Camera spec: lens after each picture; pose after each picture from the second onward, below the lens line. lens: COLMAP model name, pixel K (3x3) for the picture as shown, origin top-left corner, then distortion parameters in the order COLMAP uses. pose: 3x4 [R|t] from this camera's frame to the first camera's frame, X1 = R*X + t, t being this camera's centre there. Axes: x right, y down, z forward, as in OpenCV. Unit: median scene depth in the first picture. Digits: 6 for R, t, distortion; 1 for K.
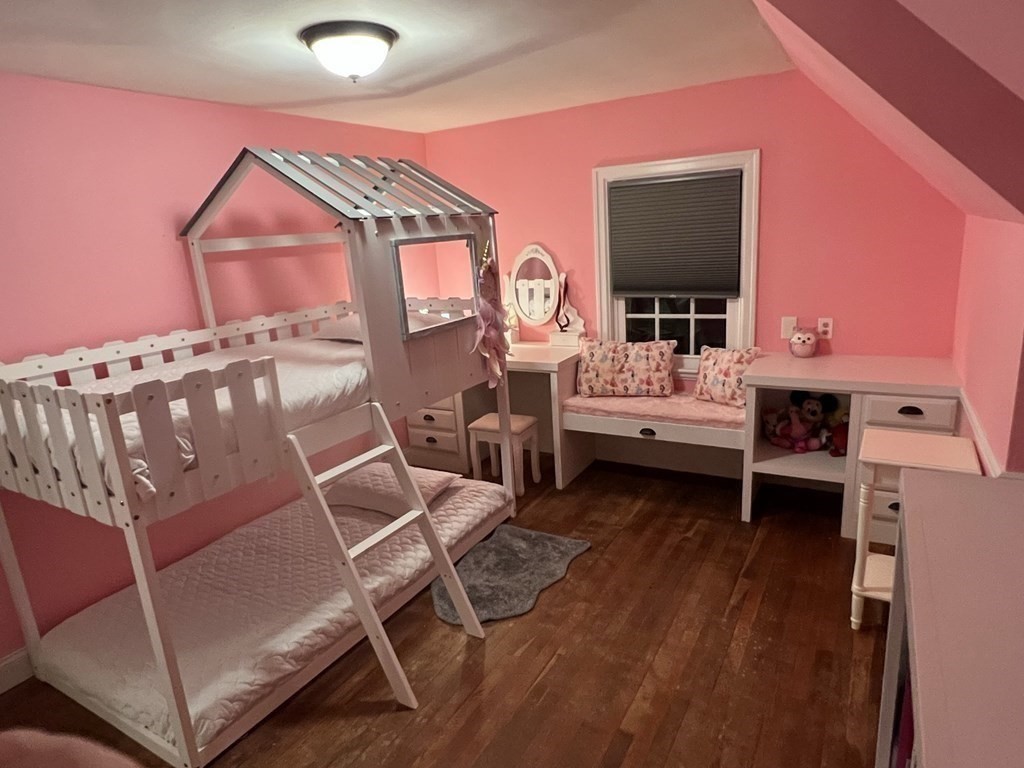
lens RADIAL K [[601.6, 0, 512.0], [0, 601.6, 384.0], [0, 0, 1]] dist [-0.002869, 0.000941]
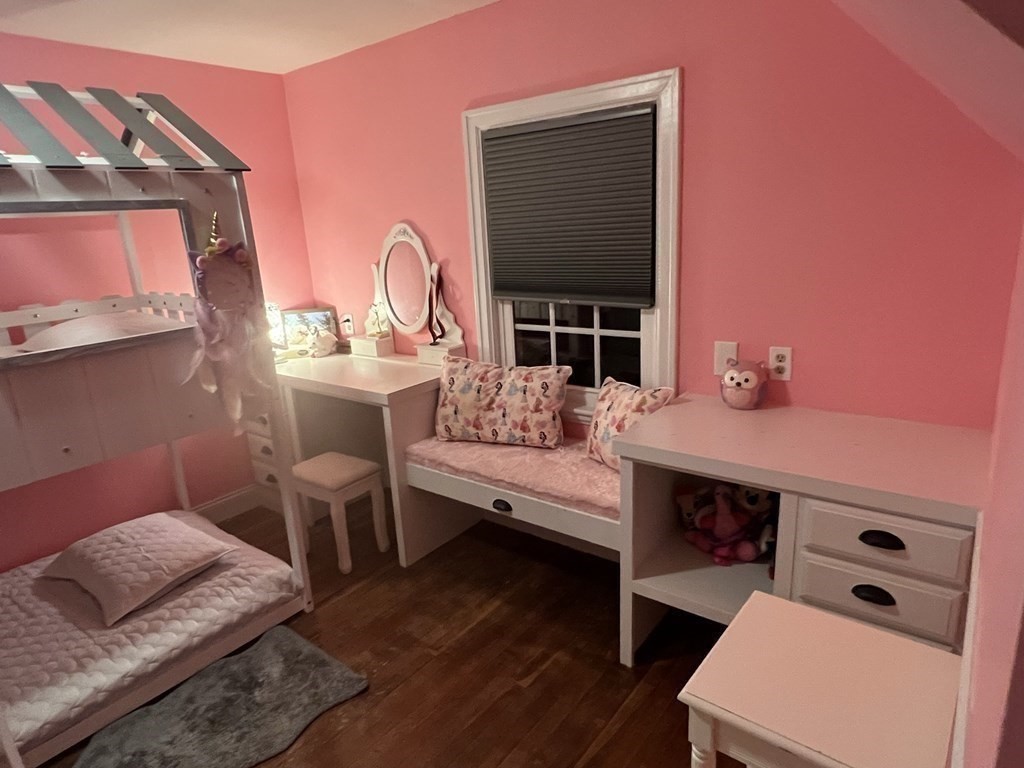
lens RADIAL K [[601.6, 0, 512.0], [0, 601.6, 384.0], [0, 0, 1]] dist [-0.002869, 0.000941]
pose [[0.990771, 0.046071, -0.127480, 0.301349], [-0.043235, 0.998754, 0.024930, -0.068504], [0.128469, -0.019189, 0.991528, 0.326834]]
